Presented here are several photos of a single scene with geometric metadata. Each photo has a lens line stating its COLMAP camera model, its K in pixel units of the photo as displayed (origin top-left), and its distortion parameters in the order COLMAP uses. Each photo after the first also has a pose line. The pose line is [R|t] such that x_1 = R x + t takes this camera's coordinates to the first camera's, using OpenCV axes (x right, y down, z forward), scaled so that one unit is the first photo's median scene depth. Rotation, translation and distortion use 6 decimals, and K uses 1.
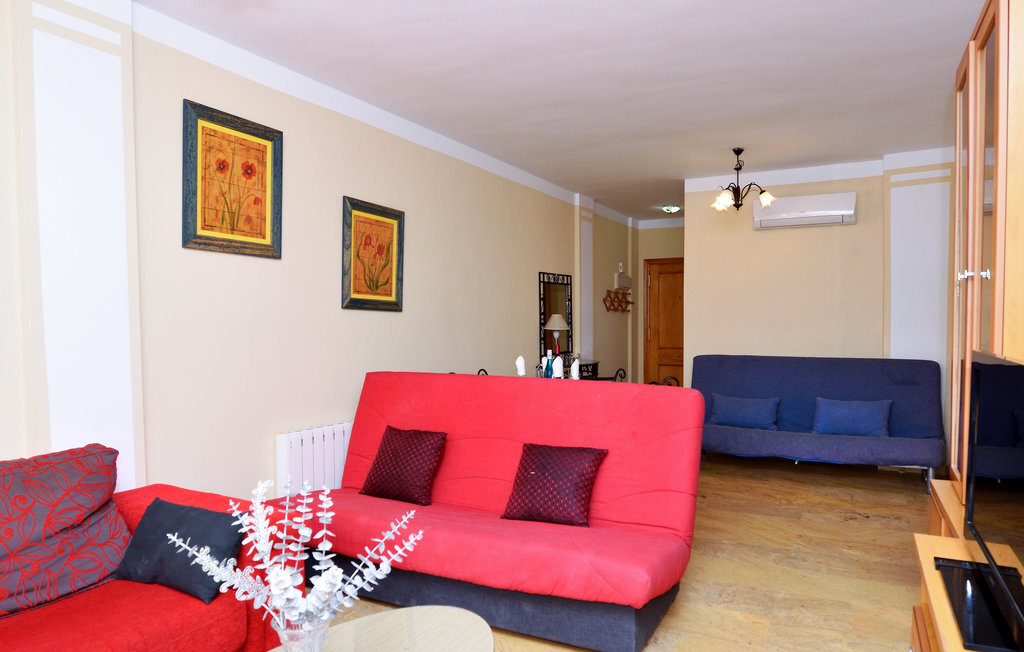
lens RADIAL K [[666.6, 0, 511.4], [0, 666.6, 332.6], [0, 0, 1]] dist [0.000876, 0.000279]
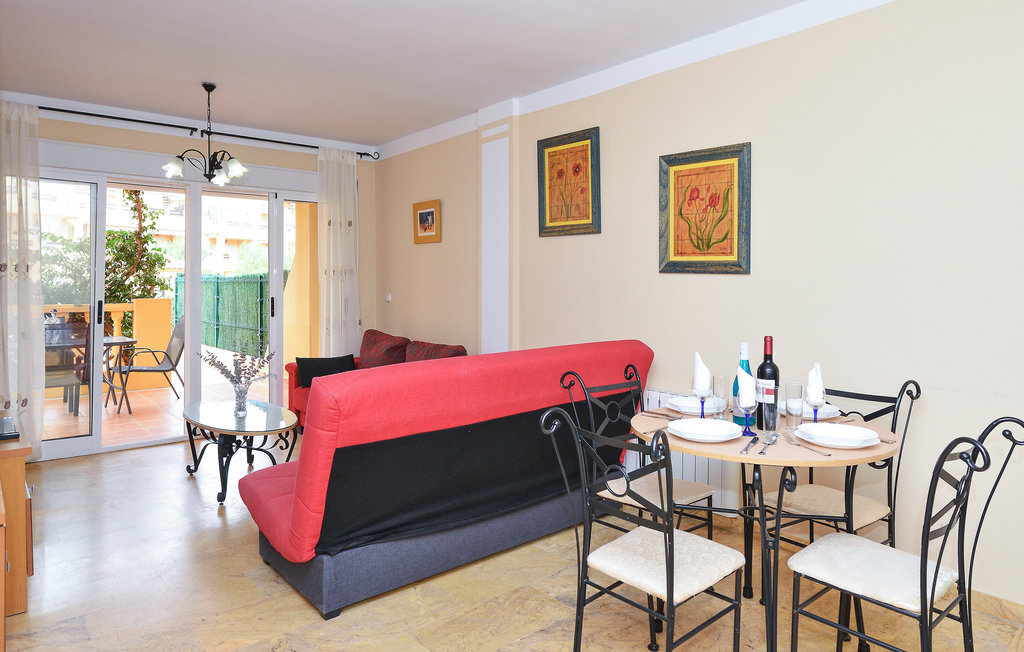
lens RADIAL K [[625.8, 0, 507.0], [0, 625.8, 278.8], [0, 0, 1]] dist [-0.004289, -0.001183]
pose [[-0.373654, 0.003482, -0.927562, 0.661104], [-0.010489, 0.999913, 0.007979, -0.031437], [0.927509, 0.012711, -0.373585, 1.112075]]
